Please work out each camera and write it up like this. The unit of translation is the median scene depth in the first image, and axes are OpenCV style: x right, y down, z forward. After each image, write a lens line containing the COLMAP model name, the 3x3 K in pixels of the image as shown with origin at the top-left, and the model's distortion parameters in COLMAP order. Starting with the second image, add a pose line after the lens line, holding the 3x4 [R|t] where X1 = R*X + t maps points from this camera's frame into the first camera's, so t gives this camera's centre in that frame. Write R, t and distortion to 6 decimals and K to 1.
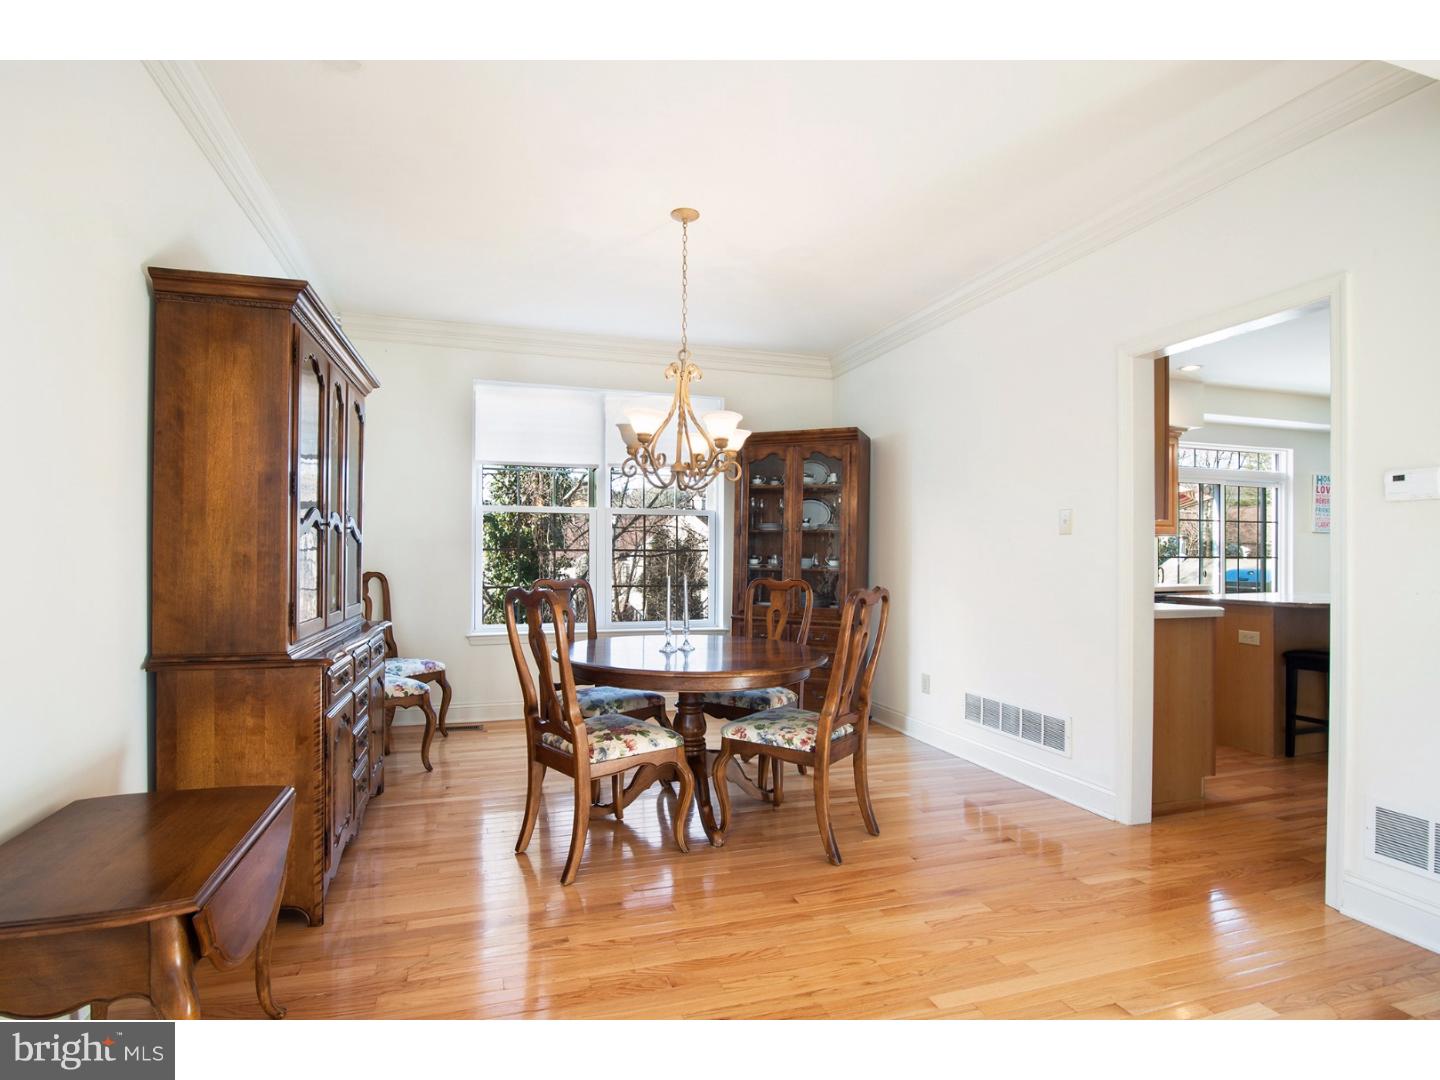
lens RADIAL K [[714.6, 0, 720.5], [0, 714.6, 554.1], [0, 0, 1]] dist [-0.003616, 0.000840]
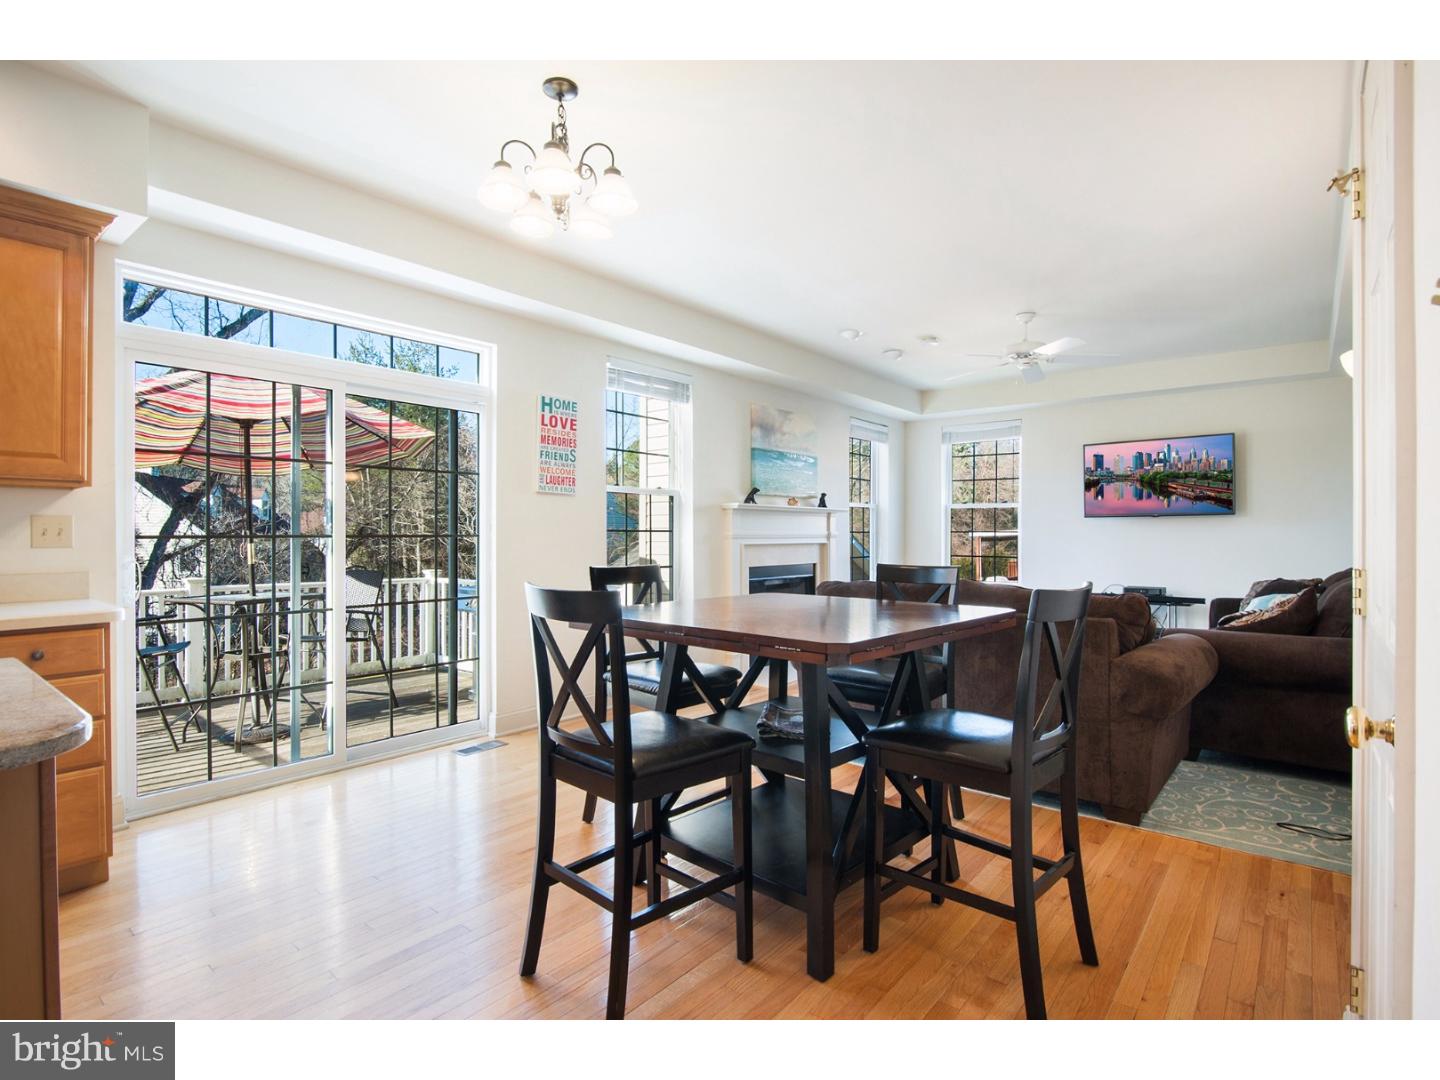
lens RADIAL K [[714.6, 0, 714.6], [0, 714.6, 536.2], [0, 0, 1]] dist [-0.003616, 0.000840]
pose [[0.847611, -0.008274, 0.530553, 0.646387], [-0.000579, 0.999863, 0.016517, -0.004474], [-0.530617, -0.014307, 0.847491, 0.426670]]
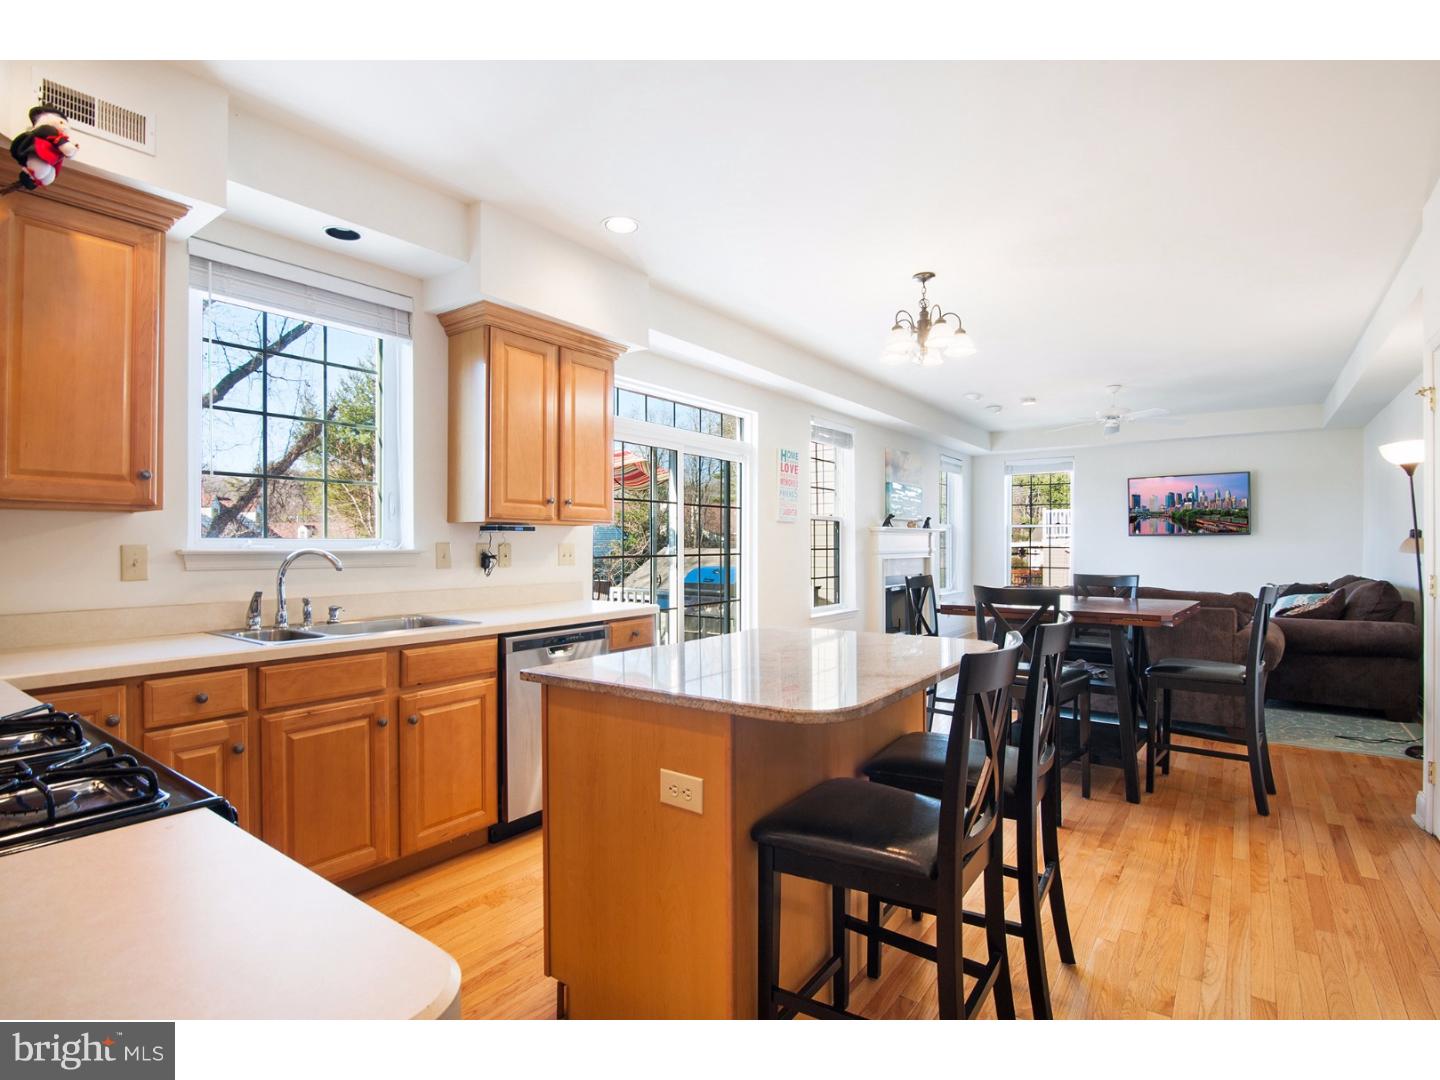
lens RADIAL K [[714.6, 0, 714.7], [0, 714.6, 547.0], [0, 0, 1]] dist [-0.003616, 0.000840]
pose [[0.812054, -0.009446, 0.583505, 0.319366], [0.000234, 0.999874, 0.015861, -0.015027], [-0.583582, -0.012743, 0.811954, 0.405967]]
